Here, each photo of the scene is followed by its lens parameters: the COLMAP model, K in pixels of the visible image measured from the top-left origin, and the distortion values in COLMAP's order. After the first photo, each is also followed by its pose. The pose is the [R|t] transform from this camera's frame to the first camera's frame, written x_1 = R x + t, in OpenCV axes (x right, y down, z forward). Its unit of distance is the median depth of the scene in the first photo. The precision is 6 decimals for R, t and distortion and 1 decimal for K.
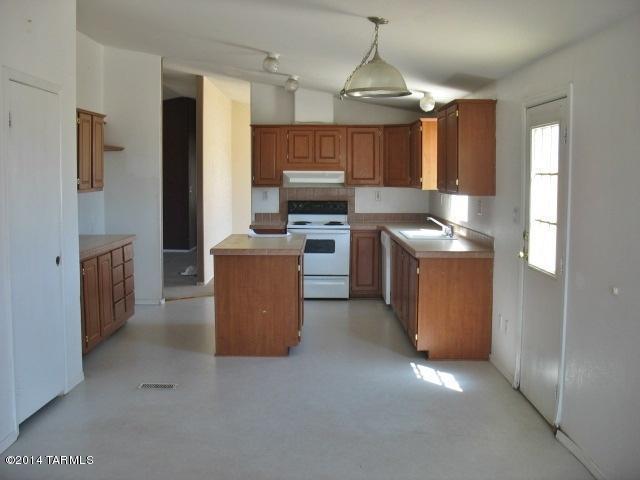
lens RADIAL K [[646.5, 0, 320.0], [0, 646.5, 240.0], [0, 0, 1]] dist [-0.153749, 0.005524]
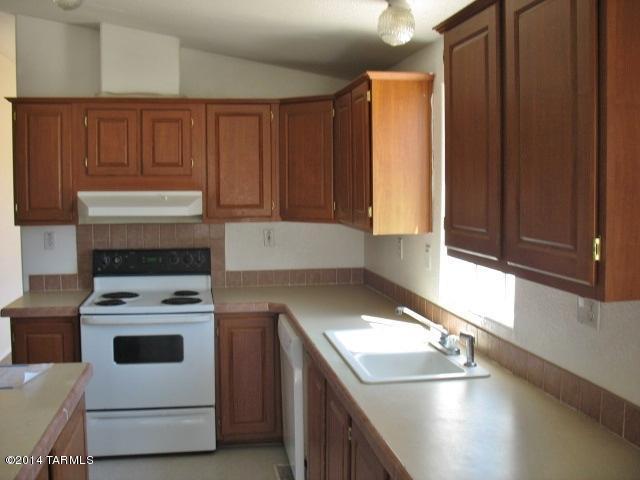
lens RADIAL K [[646.5, 0, 320.0], [0, 646.5, 240.0], [0, 0, 1]] dist [-0.153749, 0.005524]
pose [[0.983597, -0.016426, 0.179632, 0.037737], [0.020269, 0.999603, -0.019582, -0.057582], [-0.179239, 0.022902, 0.983539, 0.496316]]
